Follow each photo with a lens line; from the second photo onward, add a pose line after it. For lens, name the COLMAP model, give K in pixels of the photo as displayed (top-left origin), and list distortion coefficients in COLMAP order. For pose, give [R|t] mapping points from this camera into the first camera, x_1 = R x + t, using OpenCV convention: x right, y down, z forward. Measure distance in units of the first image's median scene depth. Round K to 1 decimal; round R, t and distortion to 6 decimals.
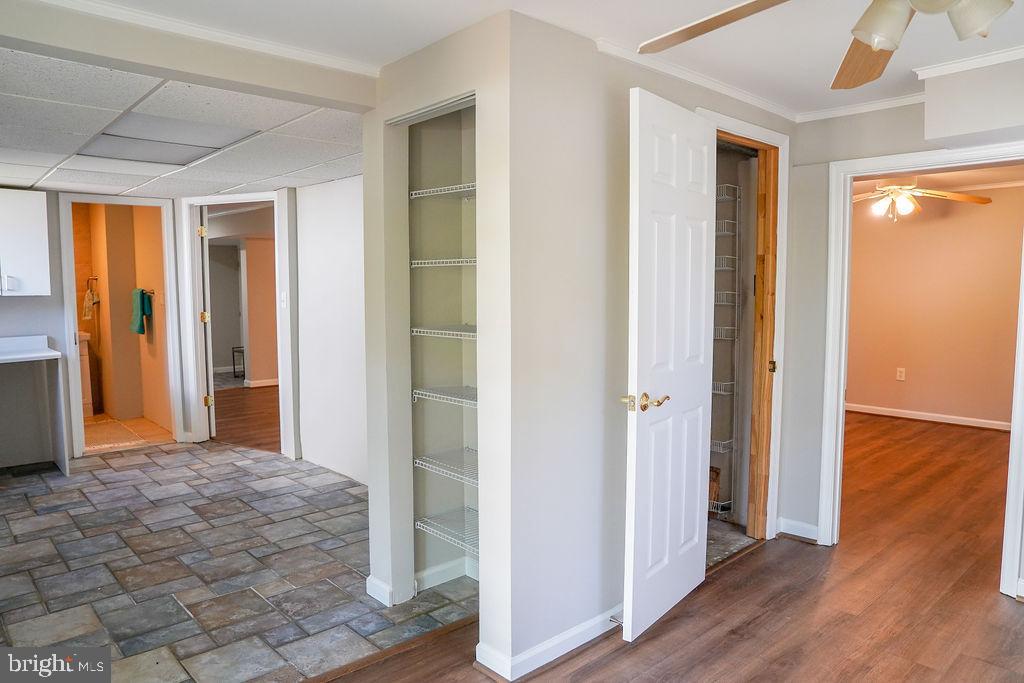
lens RADIAL K [[702.1, 0, 512.0], [0, 702.1, 341.5], [0, 0, 1]] dist [-0.114756, 0.083355]
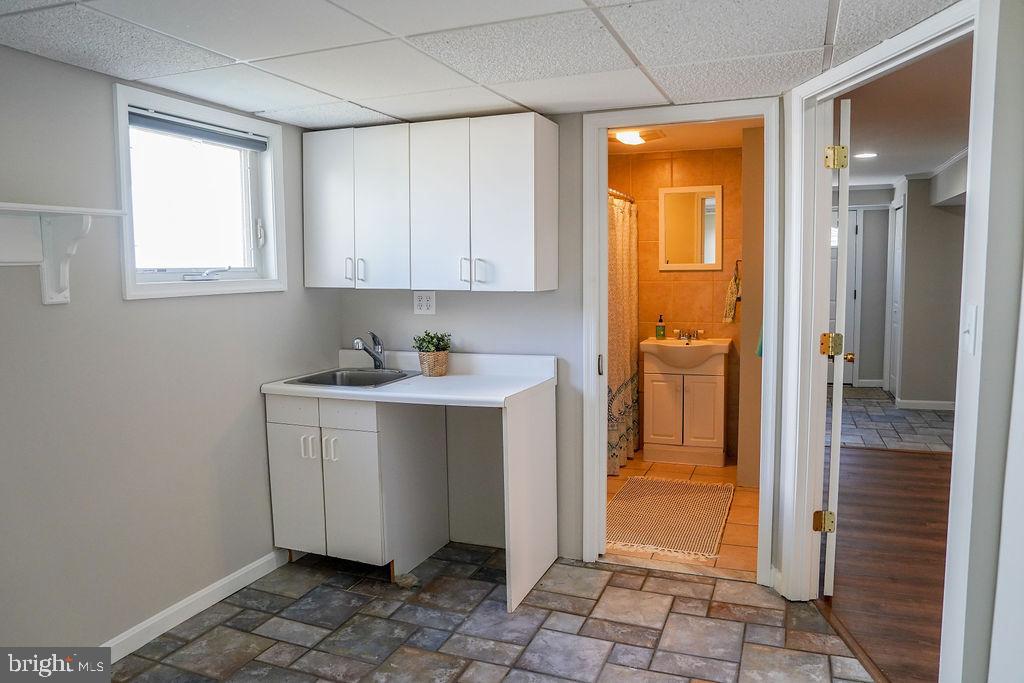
lens RADIAL K [[702.1, 0, 512.0], [0, 702.1, 341.5], [0, 0, 1]] dist [-0.114756, 0.083355]
pose [[0.437554, 0.087523, -0.894922, -0.131272], [-0.064907, 0.995730, 0.065647, -0.054763], [0.896846, 0.029363, 0.441367, 0.623754]]
